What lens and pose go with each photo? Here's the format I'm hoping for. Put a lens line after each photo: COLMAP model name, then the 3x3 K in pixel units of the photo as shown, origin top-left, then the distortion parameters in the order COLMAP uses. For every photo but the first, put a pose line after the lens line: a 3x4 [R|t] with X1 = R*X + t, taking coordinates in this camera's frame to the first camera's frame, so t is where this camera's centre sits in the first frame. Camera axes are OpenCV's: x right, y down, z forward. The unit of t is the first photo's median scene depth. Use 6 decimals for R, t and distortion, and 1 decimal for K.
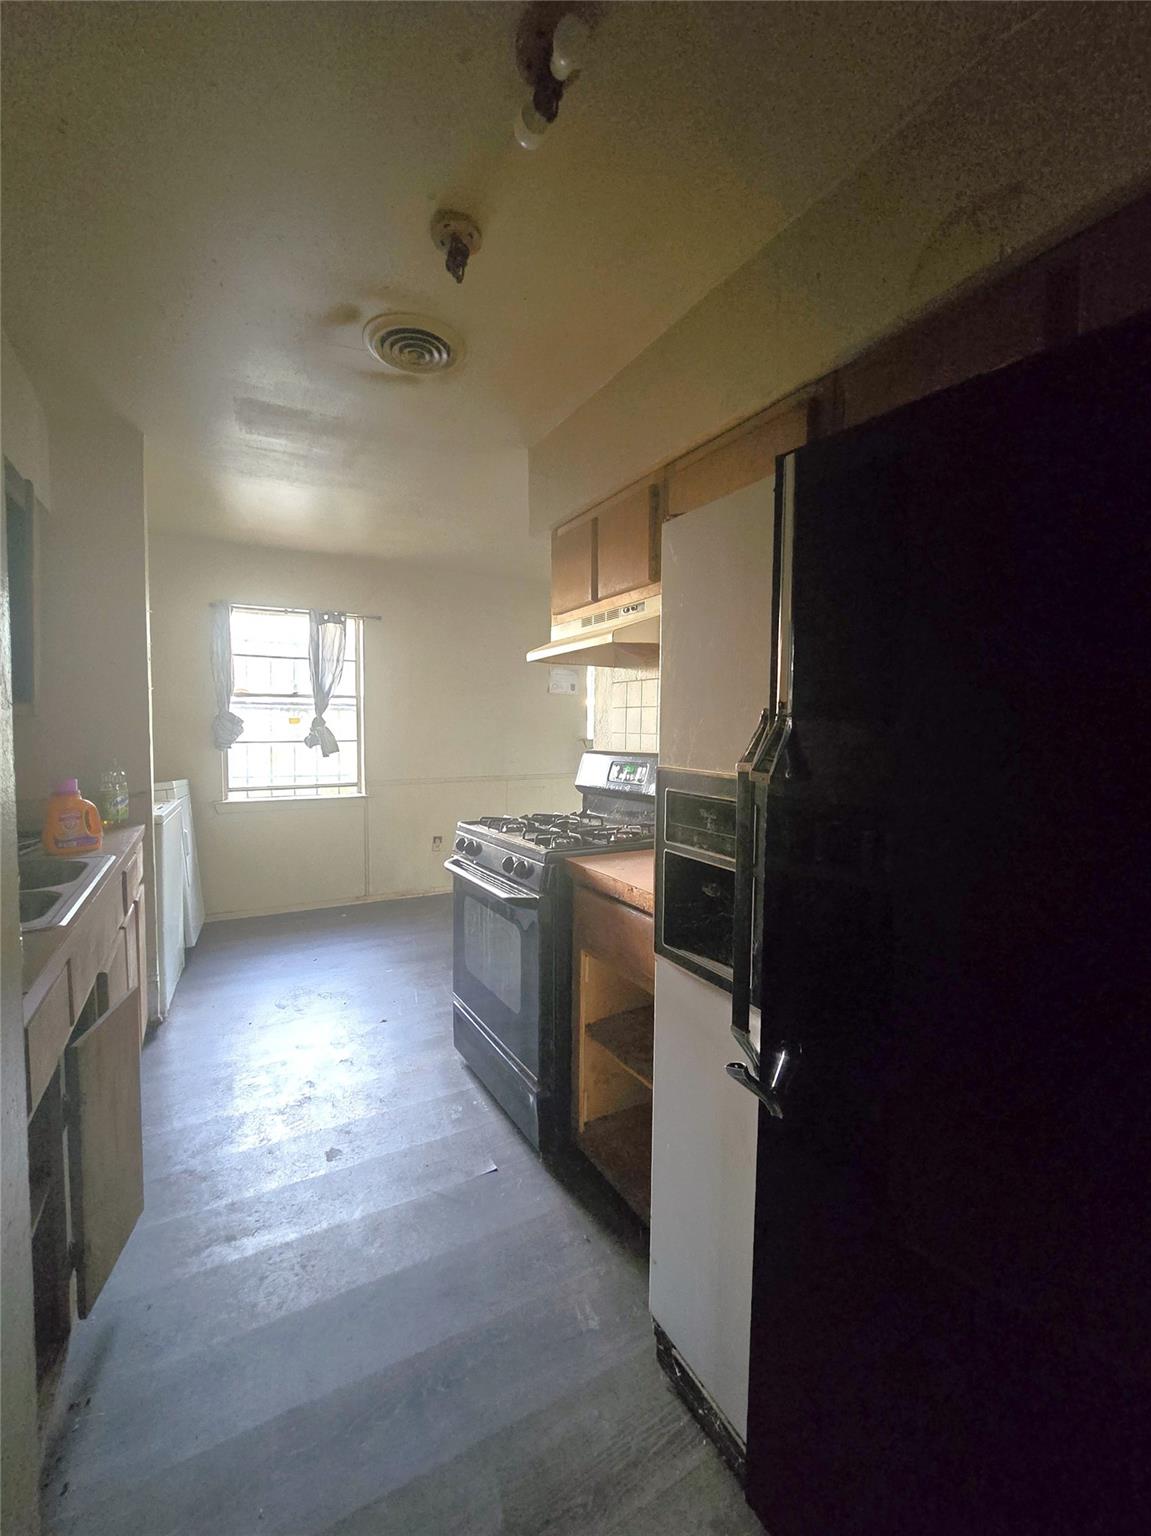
lens RADIAL K [[653.1, 0, 572.7], [0, 653.1, 723.2], [0, 0, 1]] dist [-0.000714, 0.000199]
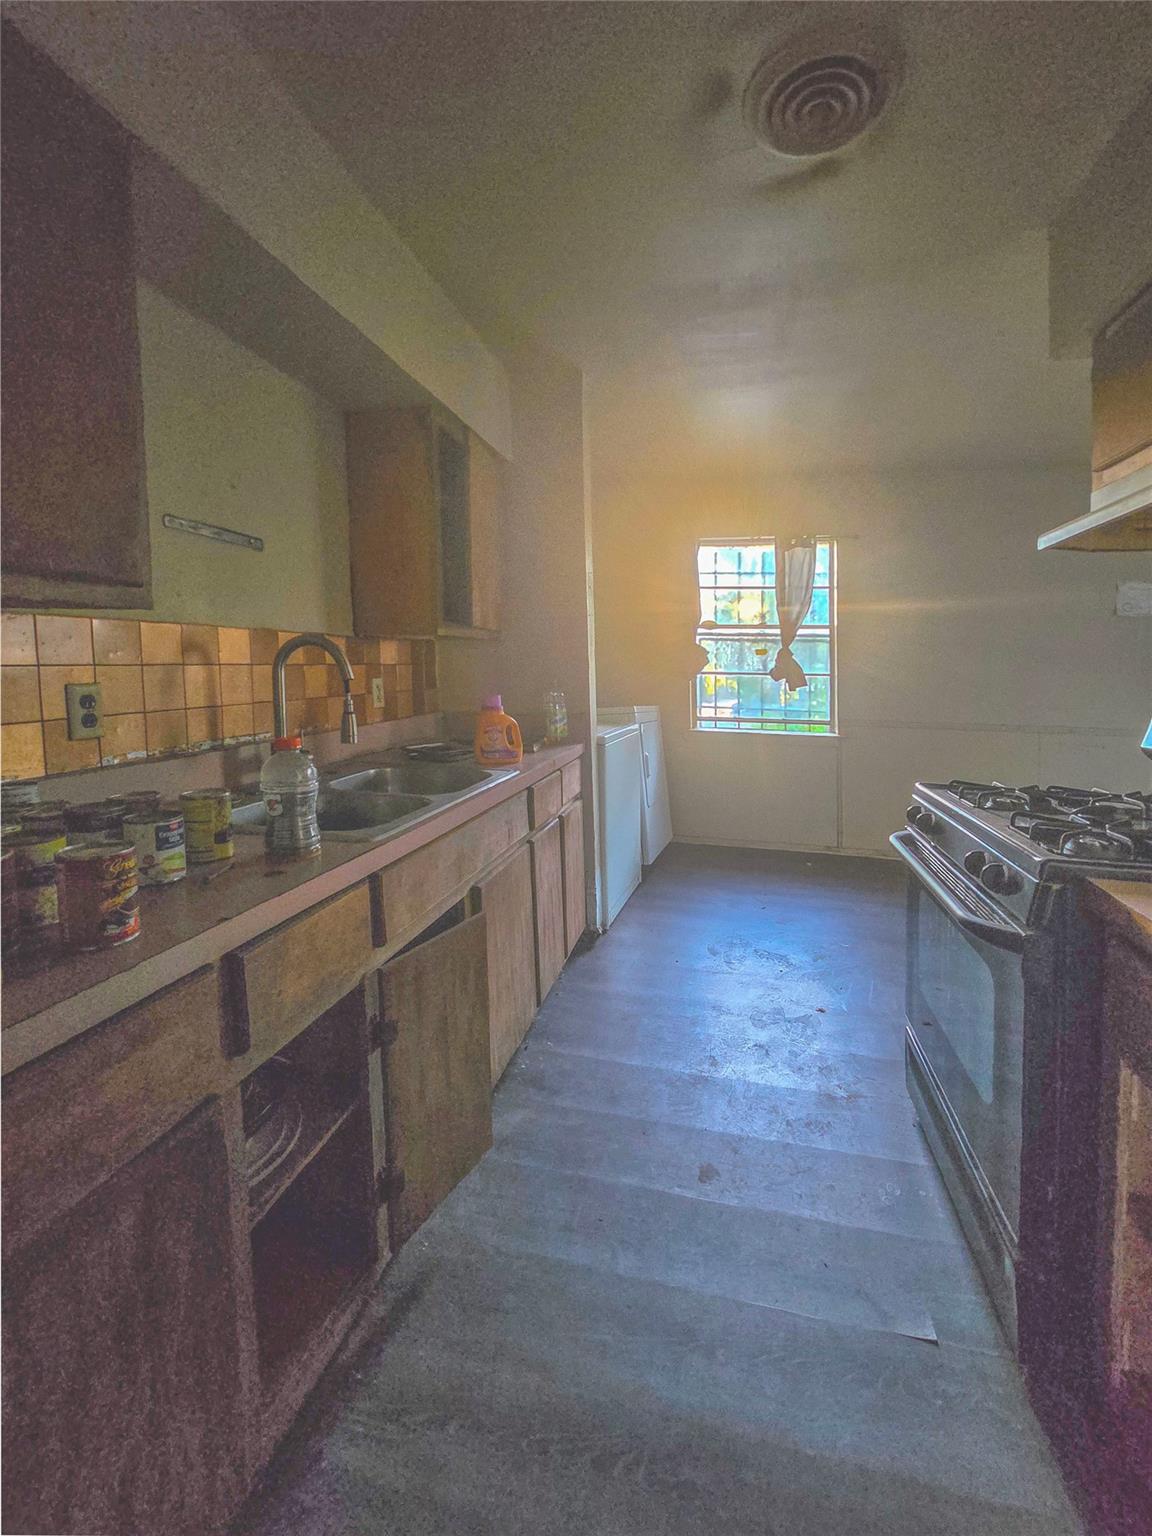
lens RADIAL K [[624.5, 0, 574.3], [0, 624.5, 669.7], [0, 0, 1]] dist [-0.002482, -0.000159]
pose [[0.719806, 0.014074, -0.694033, 0.029201], [-0.006742, 0.999889, 0.013284, 0.018800], [0.694143, -0.004882, 0.719821, 0.230174]]
